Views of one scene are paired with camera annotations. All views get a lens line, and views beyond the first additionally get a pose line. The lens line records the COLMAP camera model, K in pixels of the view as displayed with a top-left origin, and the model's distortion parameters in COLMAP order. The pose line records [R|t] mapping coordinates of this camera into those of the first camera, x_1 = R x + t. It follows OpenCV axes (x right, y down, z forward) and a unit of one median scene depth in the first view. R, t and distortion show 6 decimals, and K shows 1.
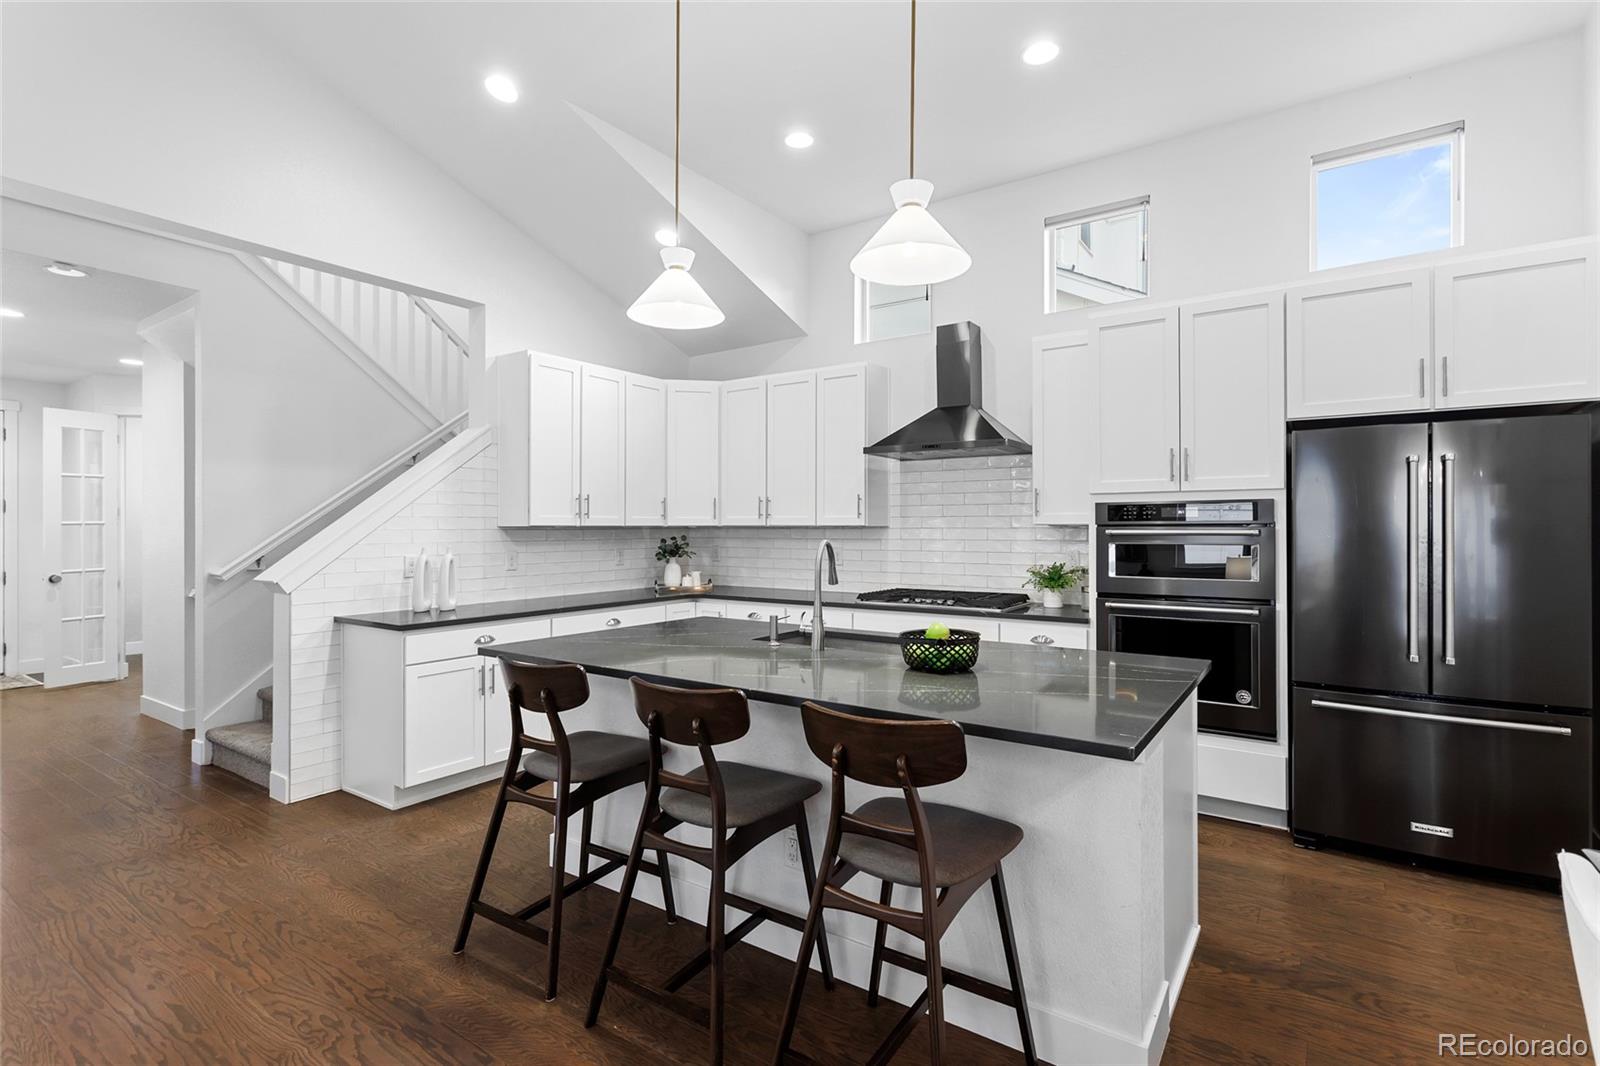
lens RADIAL K [[760.4, 0, 800.0], [0, 760.4, 533.0], [0, 0, 1]] dist [0.002392, 0.001508]
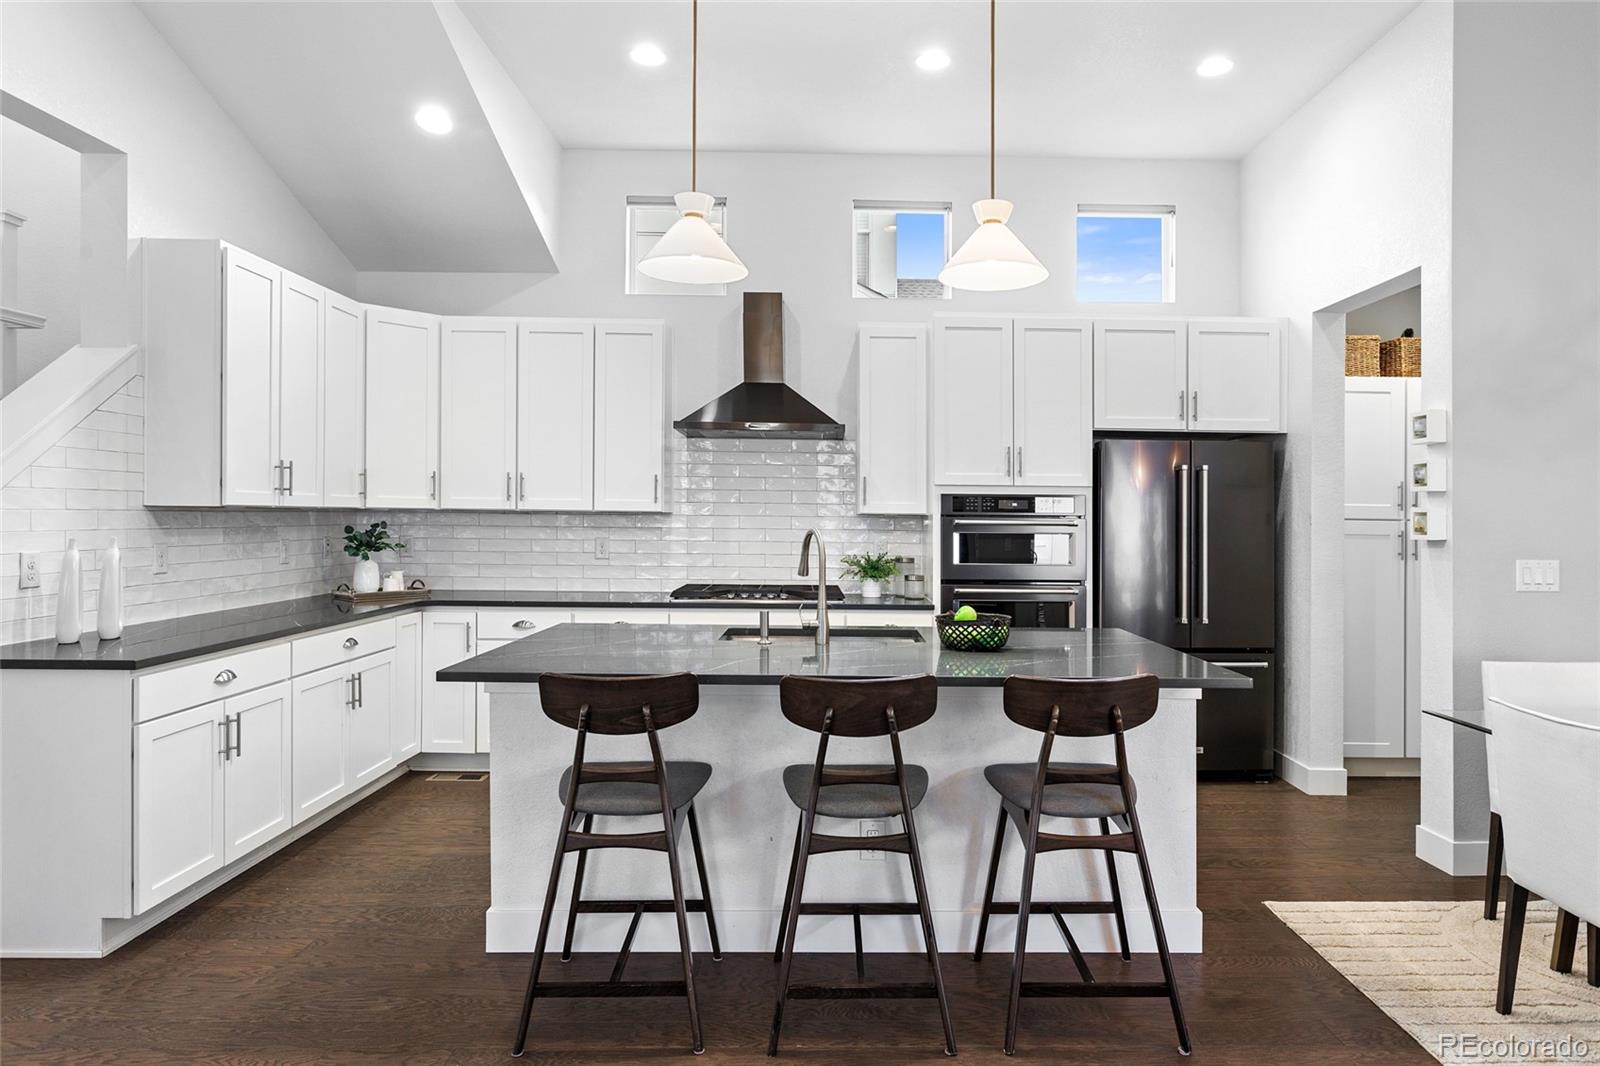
lens RADIAL K [[955.2, 0, 849.0], [0, 955.2, 523.3], [0, 0, 1]] dist [-0.005131, -0.000143]
pose [[0.811882, 0.006608, 0.583783, -0.400933], [-0.008364, 0.999965, 0.000313, 0.001294], [-0.583761, -0.005137, 0.811909, 0.005379]]
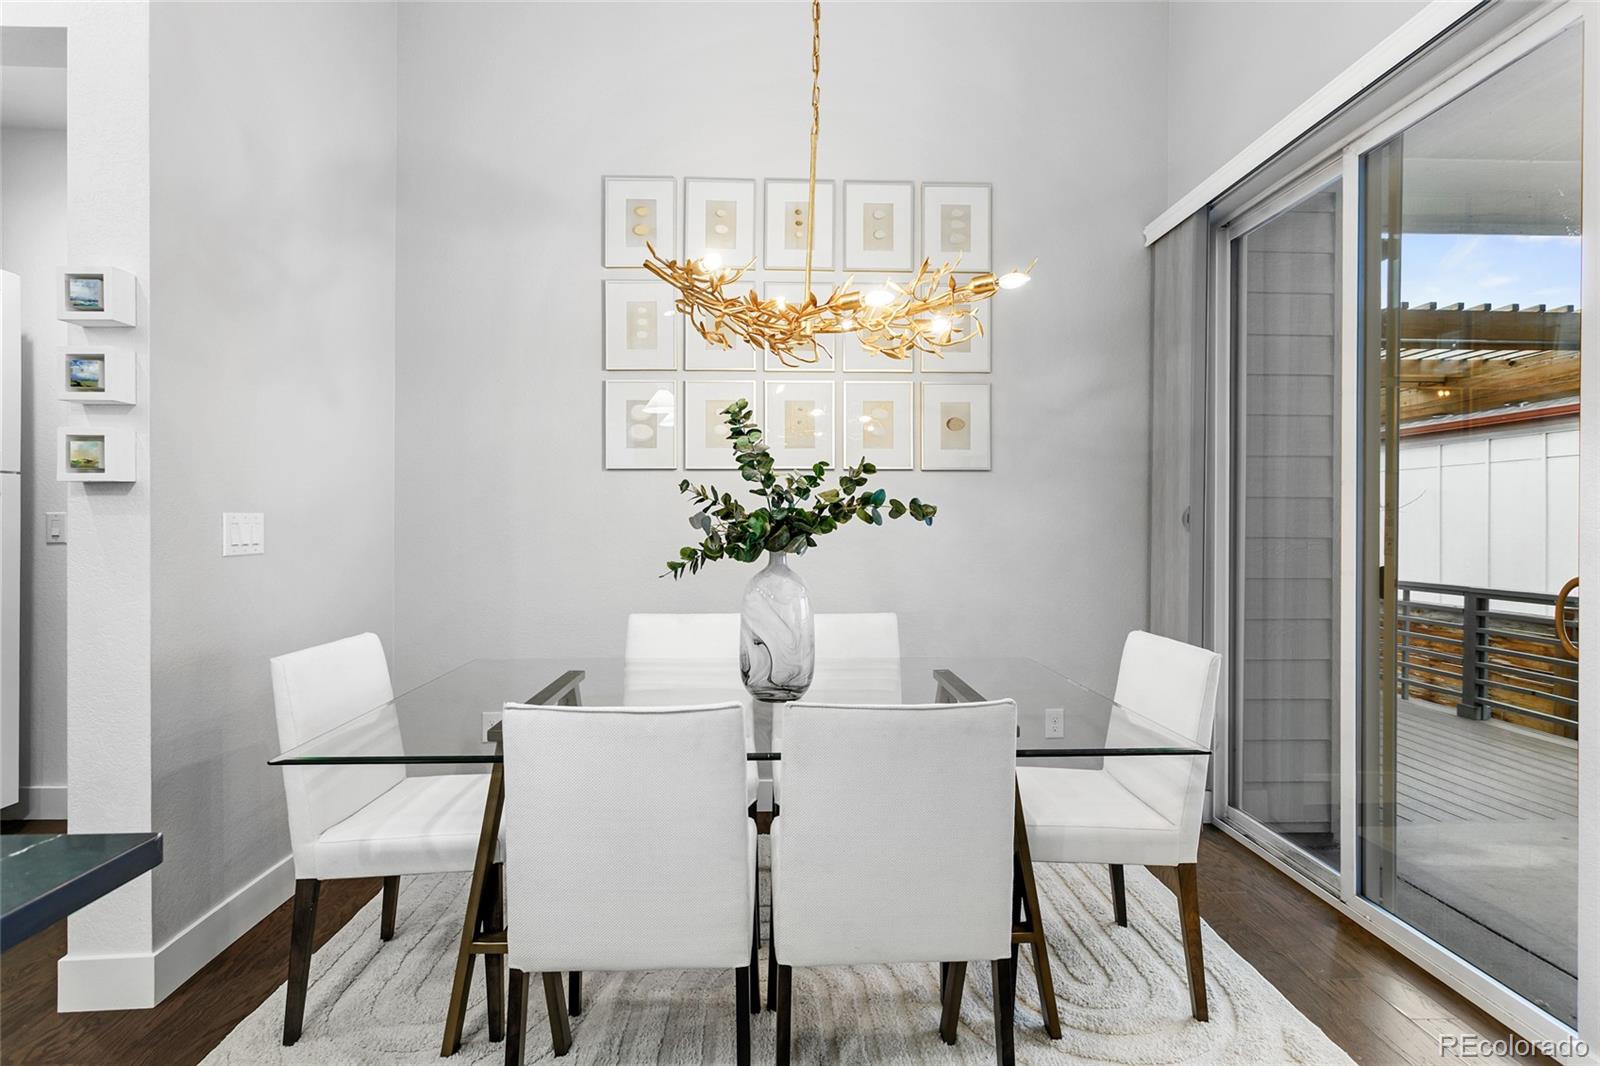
lens RADIAL K [[760.0, 0, 797.5], [0, 760.0, 522.9], [0, 0, 1]] dist [-0.001473, 0.000133]
pose [[-0.596313, -0.005562, 0.802733, -0.052078], [0.000996, 0.999970, 0.007668, 0.031119], [-0.802752, 0.005372, -0.596289, 0.329124]]
